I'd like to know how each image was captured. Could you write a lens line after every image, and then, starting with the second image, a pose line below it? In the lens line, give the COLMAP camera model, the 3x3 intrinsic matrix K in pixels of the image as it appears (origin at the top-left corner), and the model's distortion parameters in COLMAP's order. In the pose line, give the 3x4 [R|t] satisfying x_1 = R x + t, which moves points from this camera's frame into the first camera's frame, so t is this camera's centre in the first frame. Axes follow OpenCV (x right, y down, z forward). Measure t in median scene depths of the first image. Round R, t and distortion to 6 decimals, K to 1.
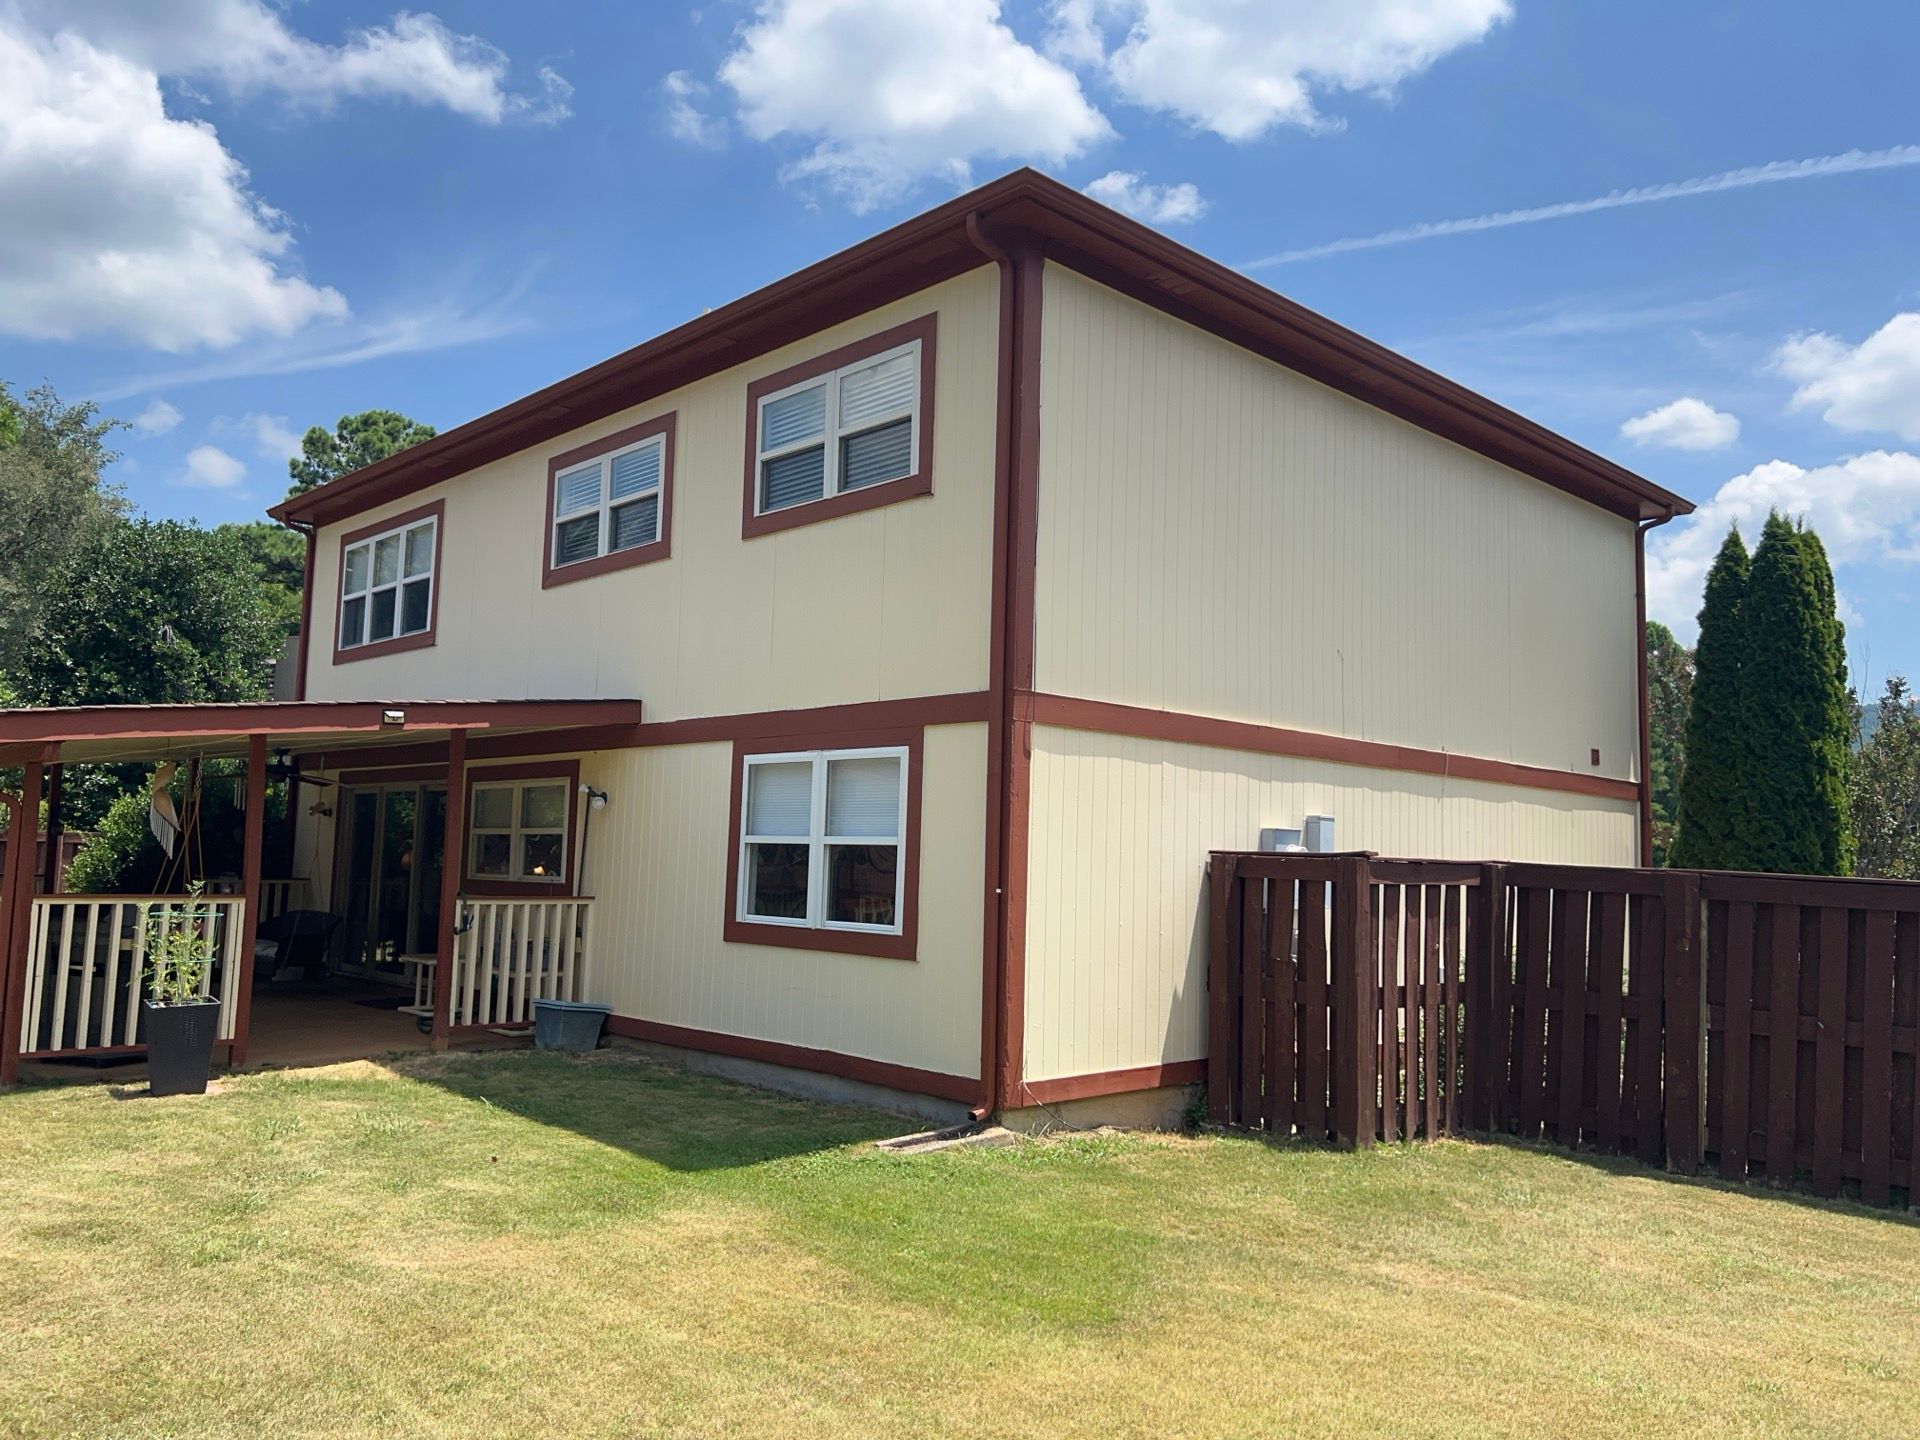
lens RADIAL K [[1459.4, 0, 989.9], [0, 1459.4, 757.2], [0, 0, 1]] dist [0.006977, -0.008233]
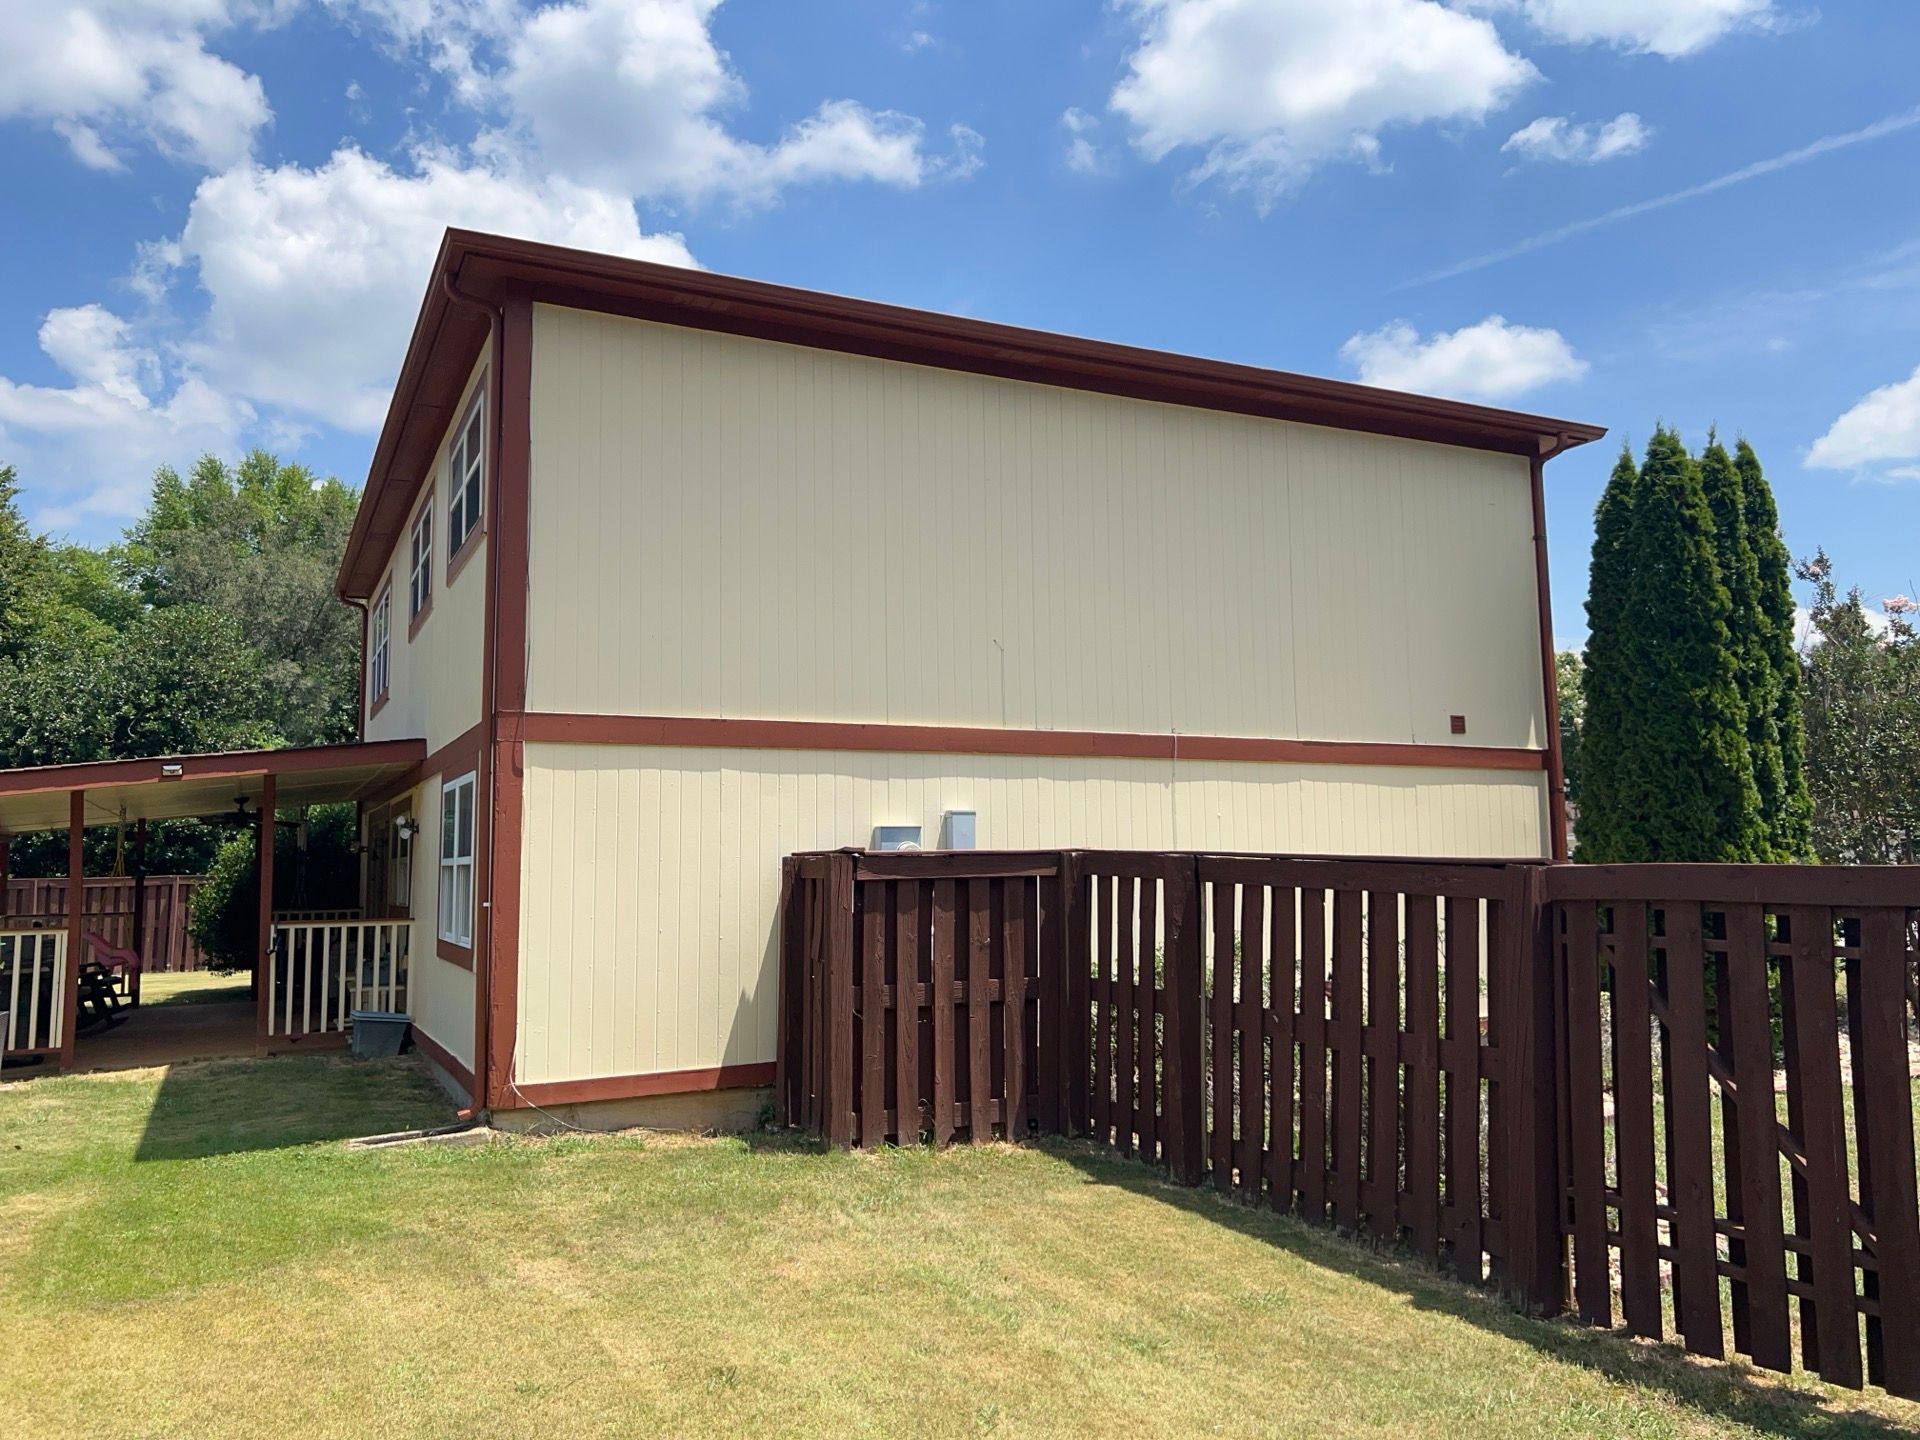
lens RADIAL K [[1459.4, 0, 989.9], [0, 1459.4, 757.2], [0, 0, 1]] dist [0.006977, -0.008233]
pose [[0.952918, -0.065118, -0.296155, 0.532889], [0.063354, 0.997870, -0.015559, 0.020373], [0.296537, -0.003937, 0.955013, 0.075529]]
